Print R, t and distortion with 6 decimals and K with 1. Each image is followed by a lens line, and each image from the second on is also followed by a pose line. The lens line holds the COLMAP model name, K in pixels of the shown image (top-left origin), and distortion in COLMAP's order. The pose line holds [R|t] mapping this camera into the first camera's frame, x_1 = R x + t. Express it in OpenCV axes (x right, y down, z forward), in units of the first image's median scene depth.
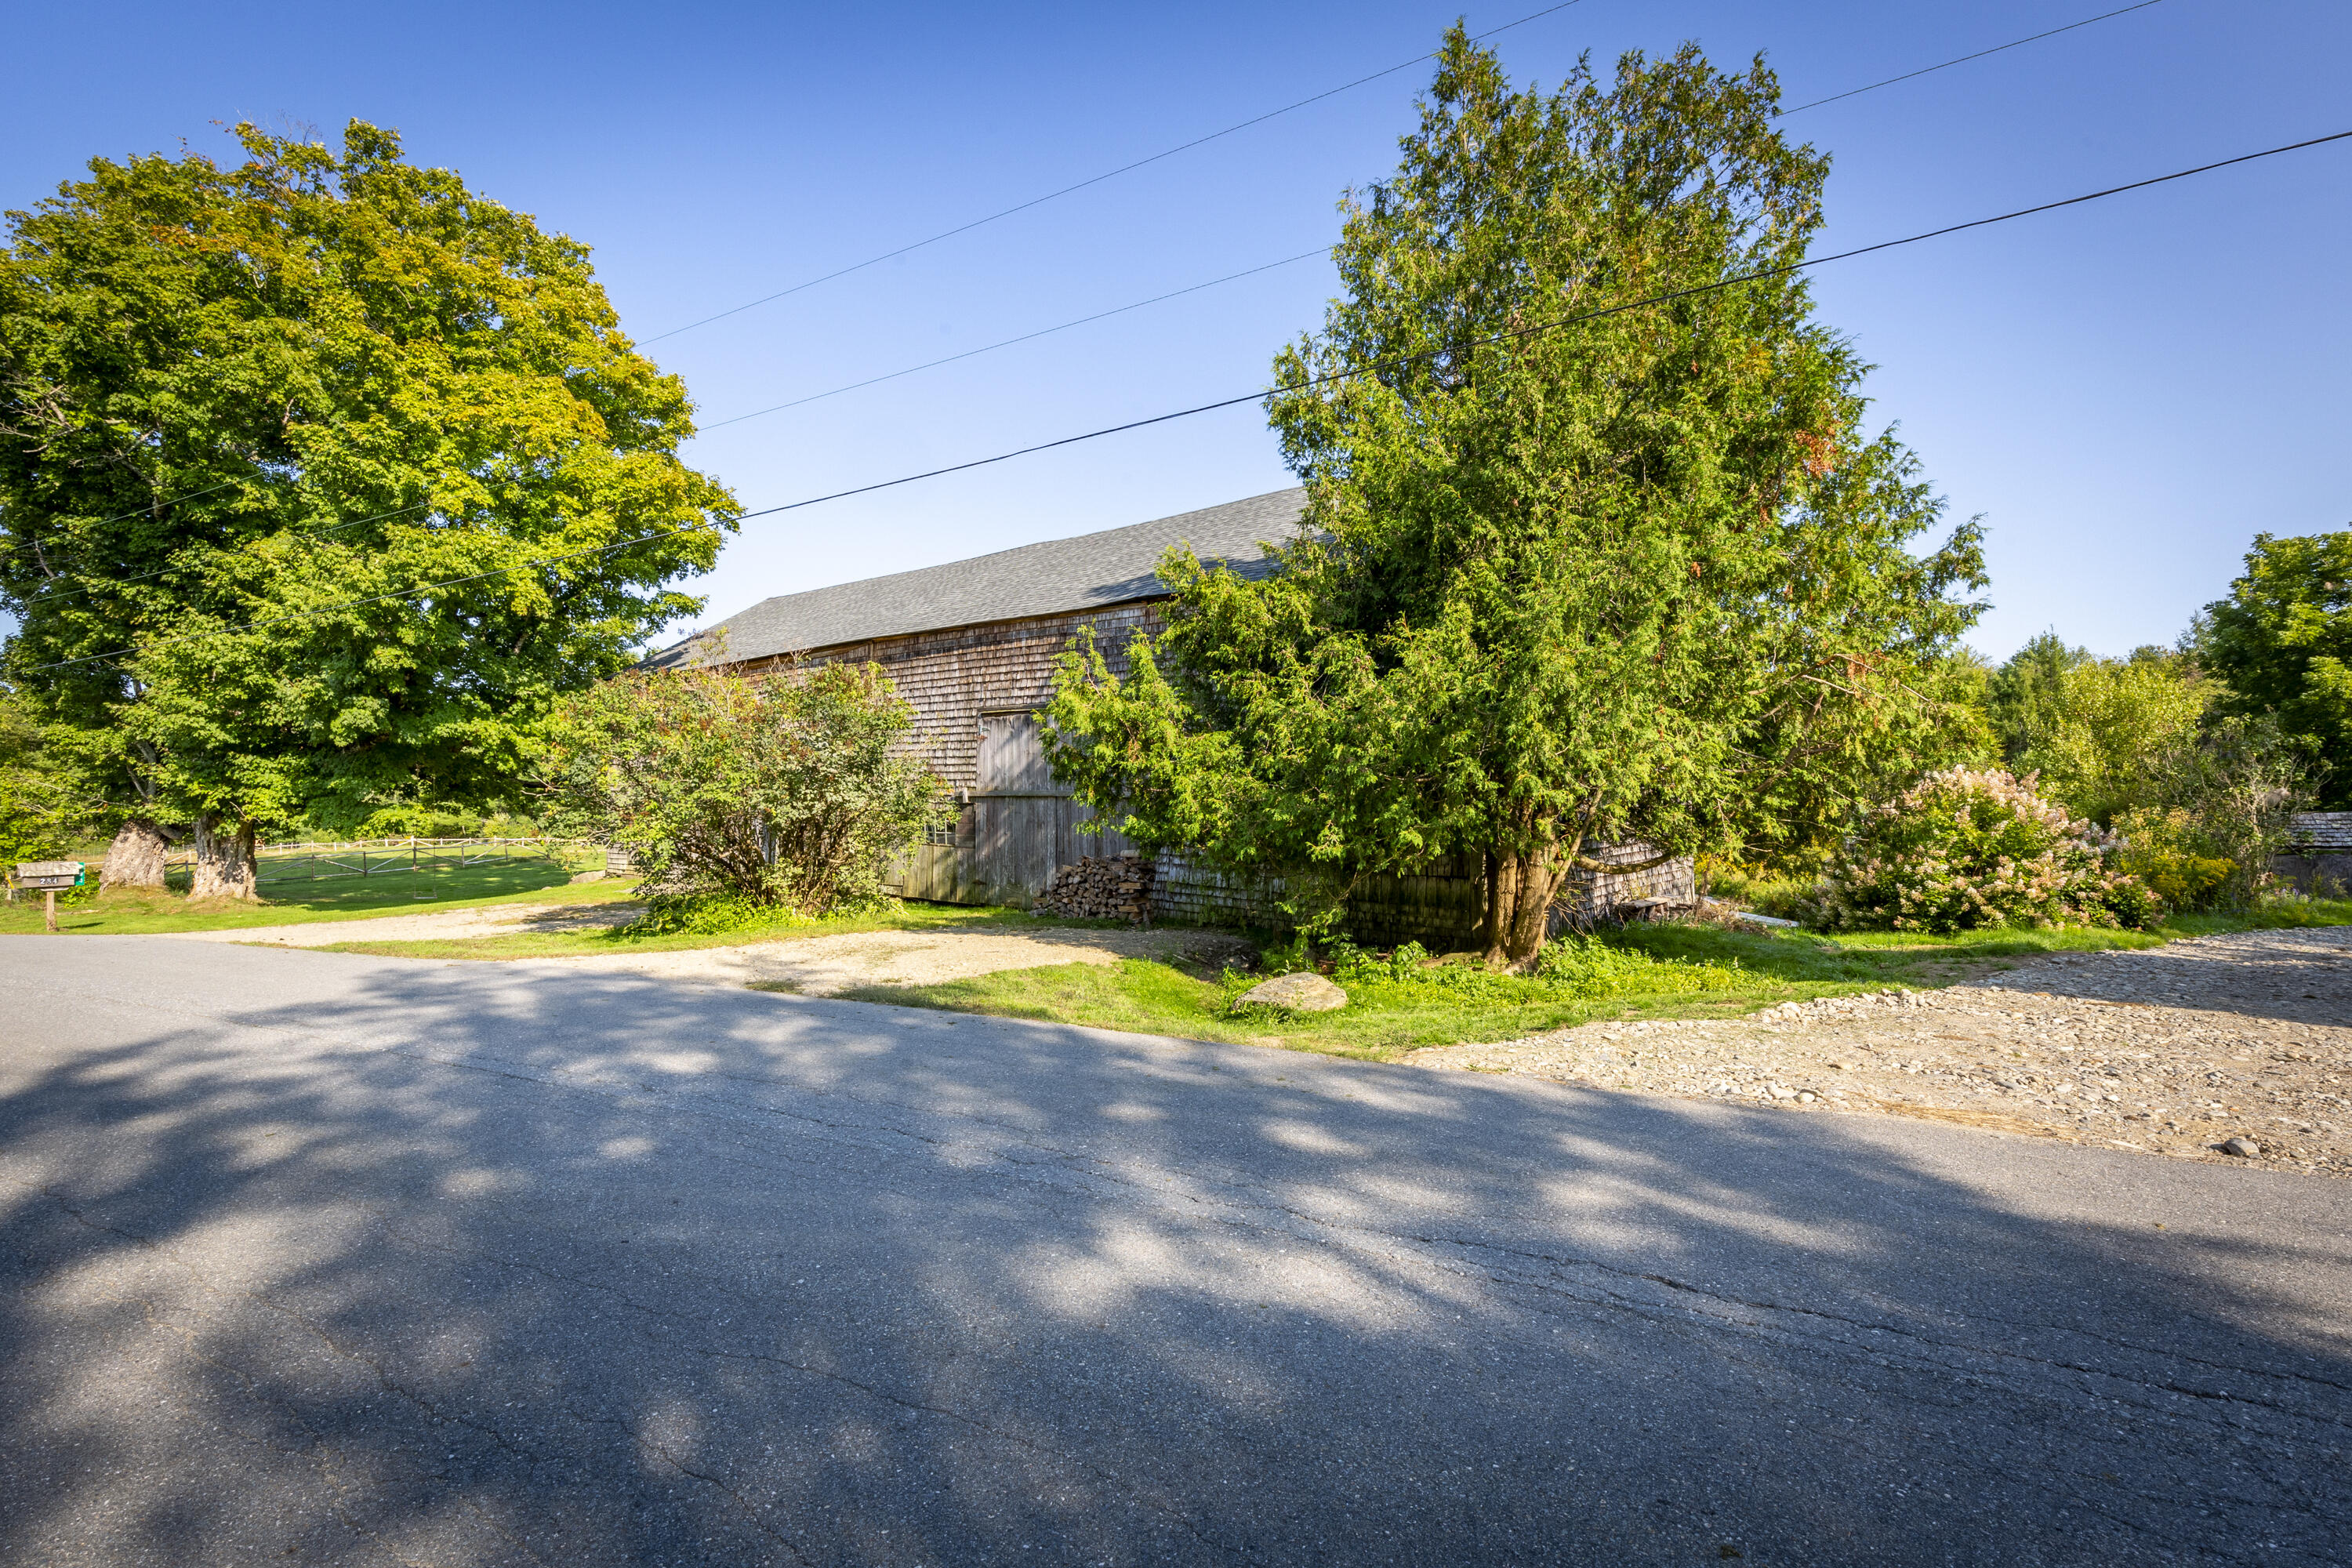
lens RADIAL K [[1074.0, 0, 1170.4], [0, 1074.0, 794.5], [0, 0, 1]] dist [0.011541, 0.001128]
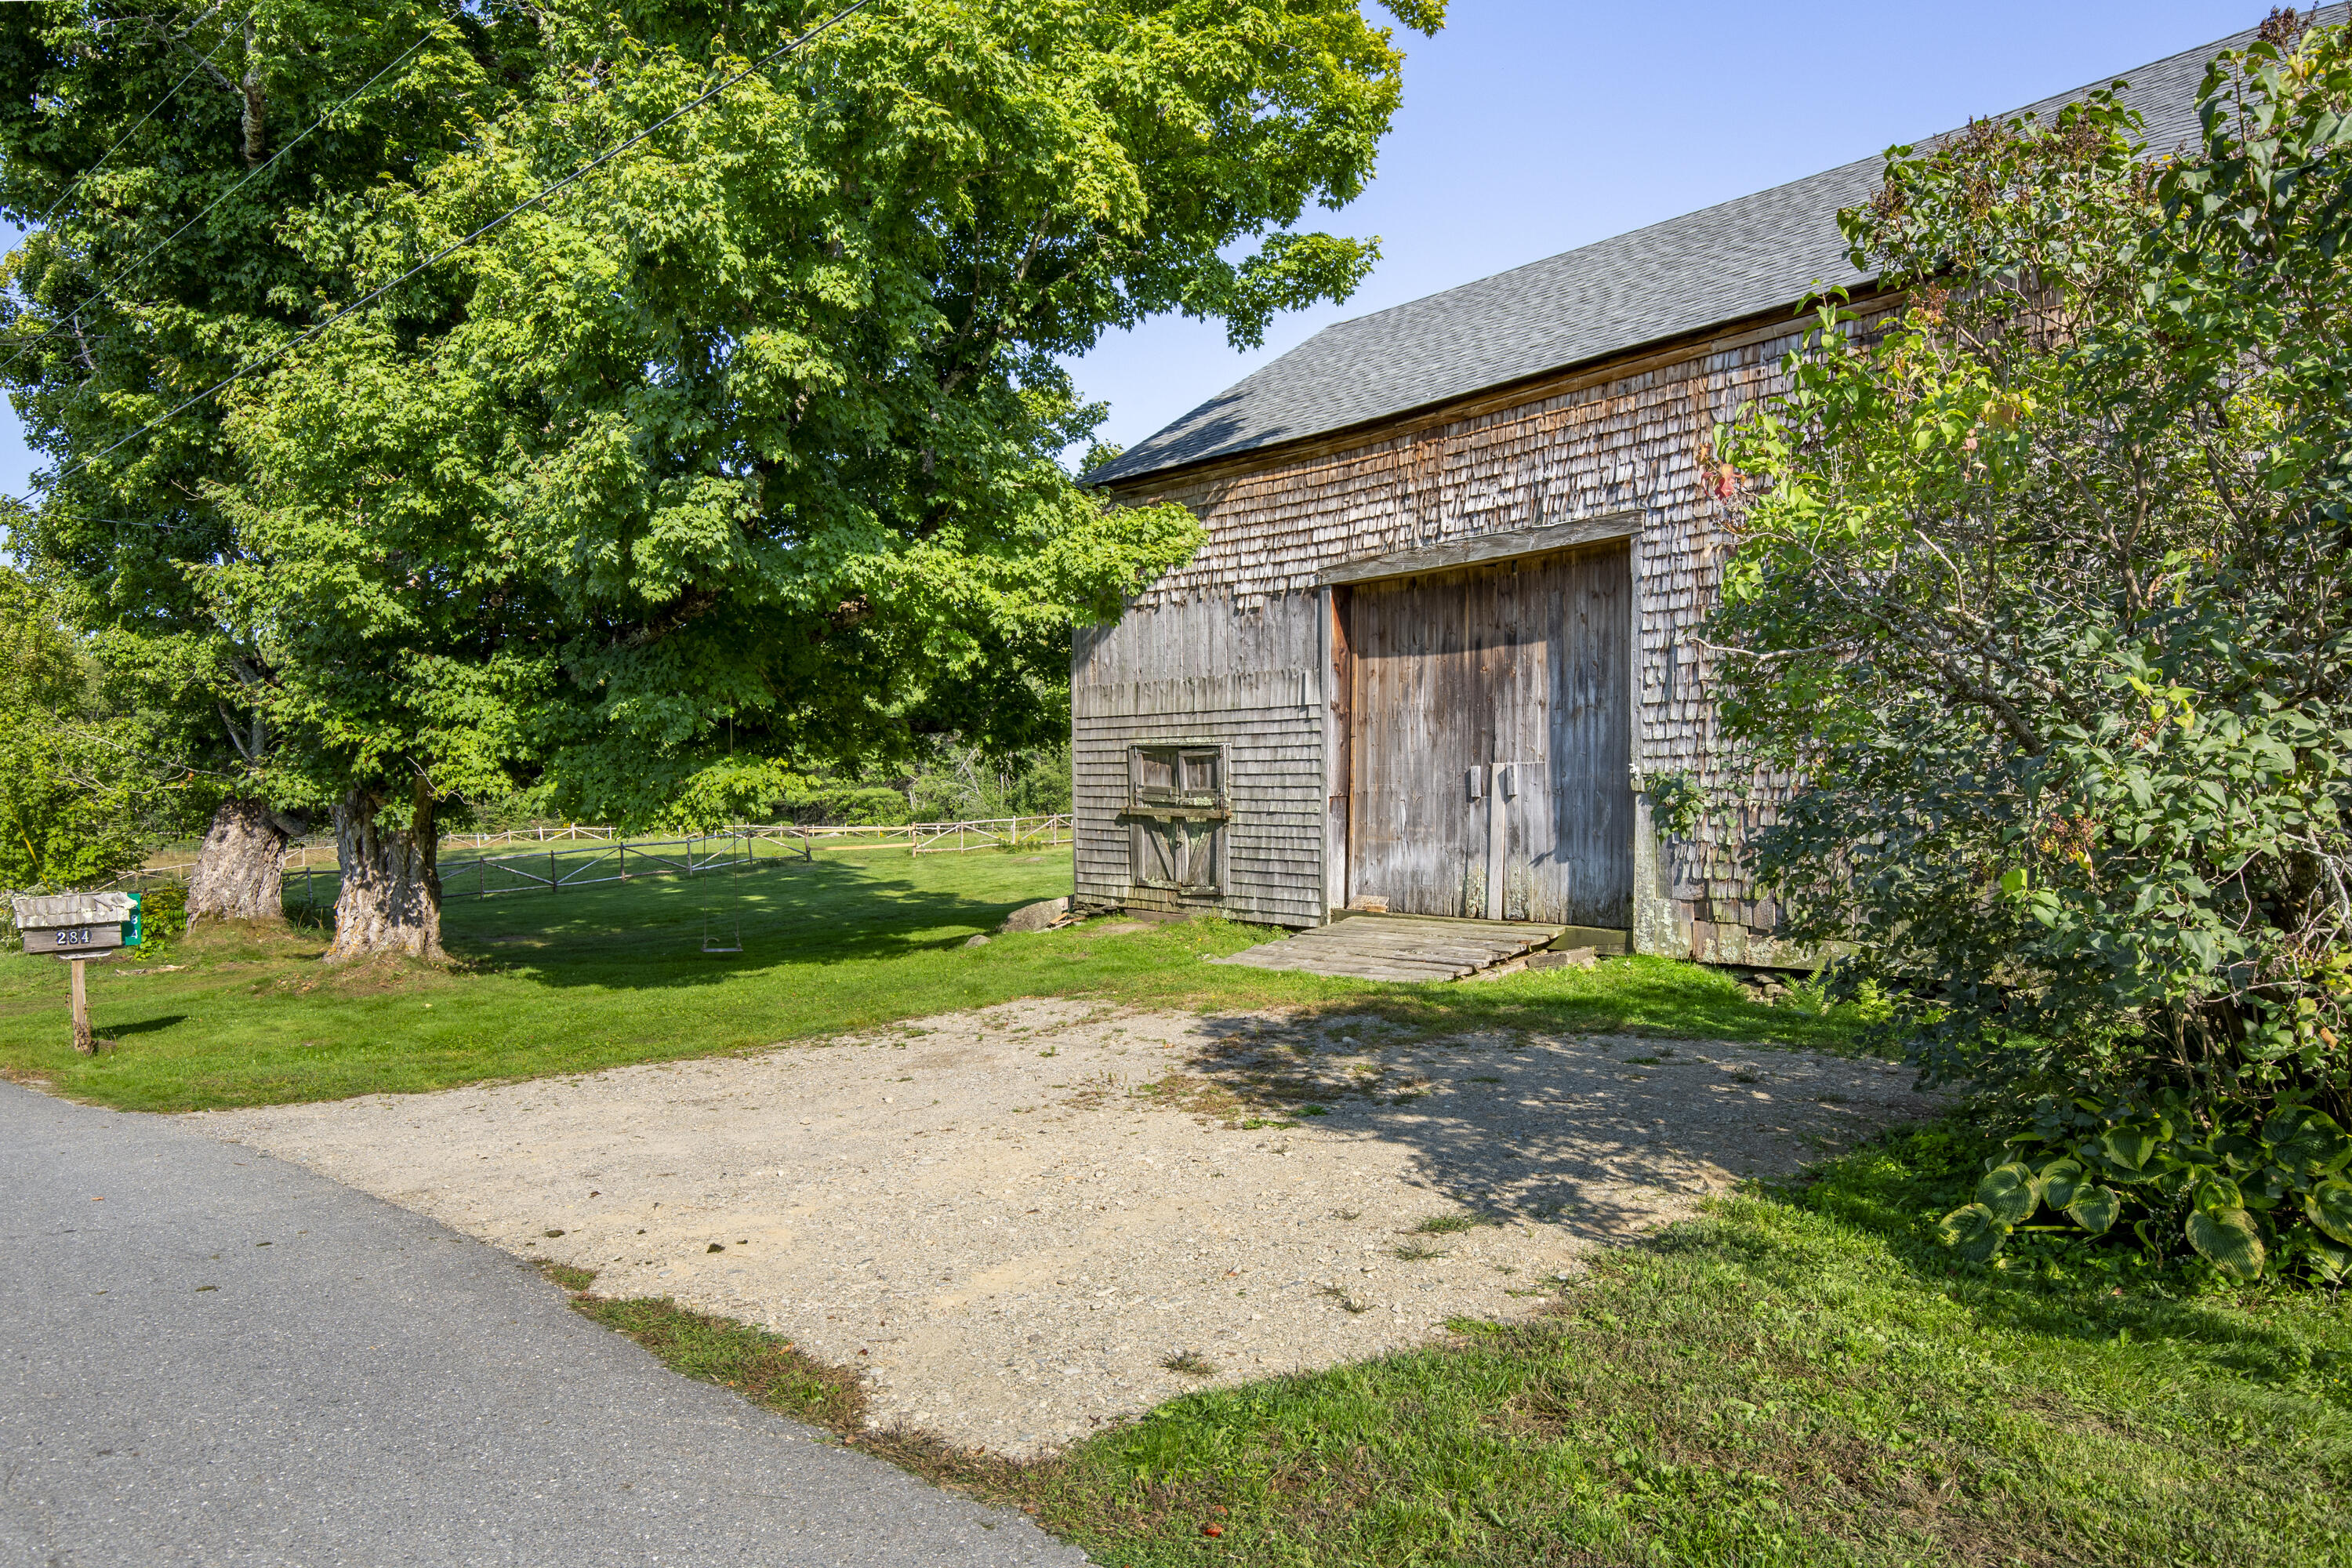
lens RADIAL K [[1516.2, 0, 1179.4], [0, 1516.2, 785.8], [0, 0, 1]] dist [0.011317, 0.000861]
pose [[0.978316, -0.014016, -0.206644, -0.396418], [0.018194, 0.999666, 0.018335, 0.012522], [0.206318, -0.021697, 0.978244, 0.418941]]
